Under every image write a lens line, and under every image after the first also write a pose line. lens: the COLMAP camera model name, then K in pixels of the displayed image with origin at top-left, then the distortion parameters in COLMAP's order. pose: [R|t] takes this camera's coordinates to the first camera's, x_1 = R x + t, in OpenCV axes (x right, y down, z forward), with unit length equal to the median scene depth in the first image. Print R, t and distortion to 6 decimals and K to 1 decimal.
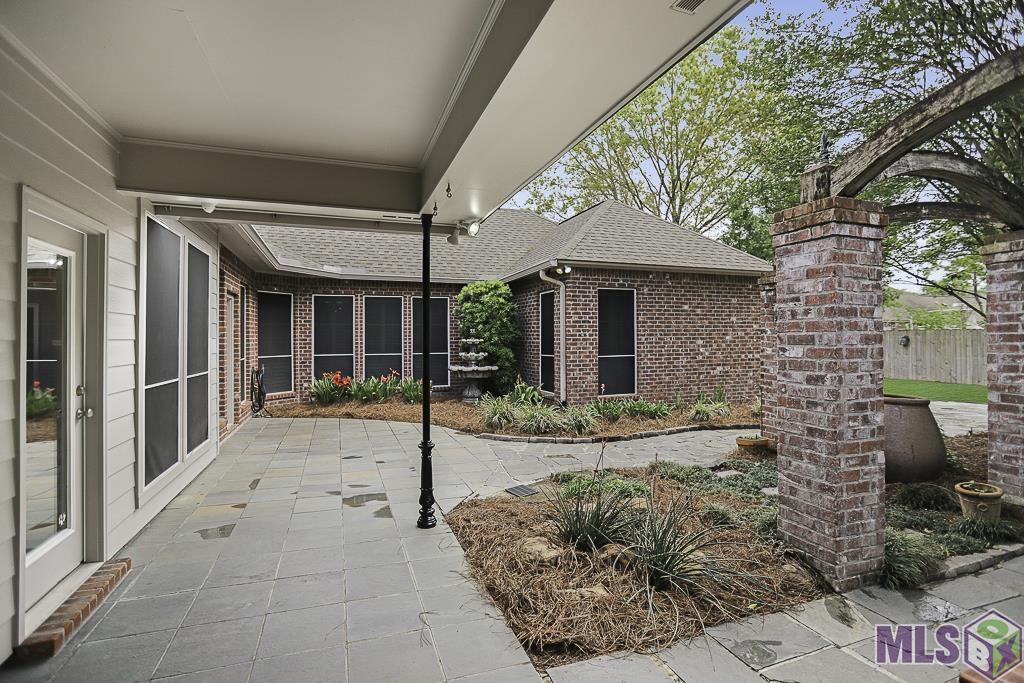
lens RADIAL K [[500.7, 0, 513.4], [0, 500.7, 331.5], [0, 0, 1]] dist [-0.004660, -0.000132]
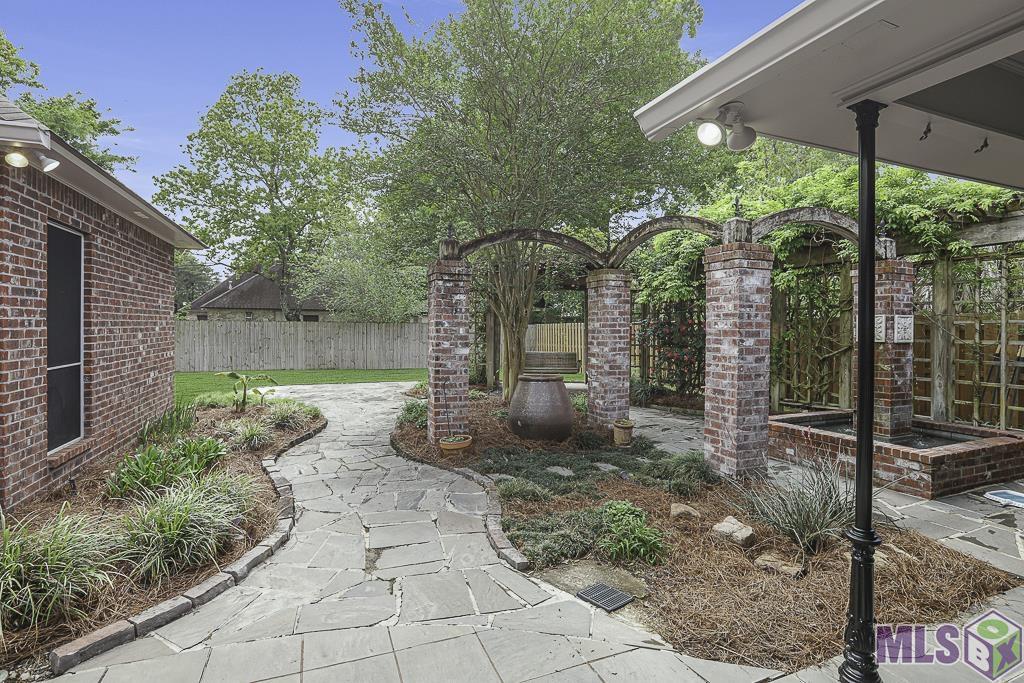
lens RADIAL K [[498.1, 0, 513.2], [0, 498.1, 329.9], [0, 0, 1]] dist [-0.039950, 0.000205]
pose [[-0.049955, -0.000964, 0.998751, -0.572920], [-0.017296, 0.999850, 0.000100, 0.011567], [-0.998602, -0.017269, -0.049964, 1.197717]]
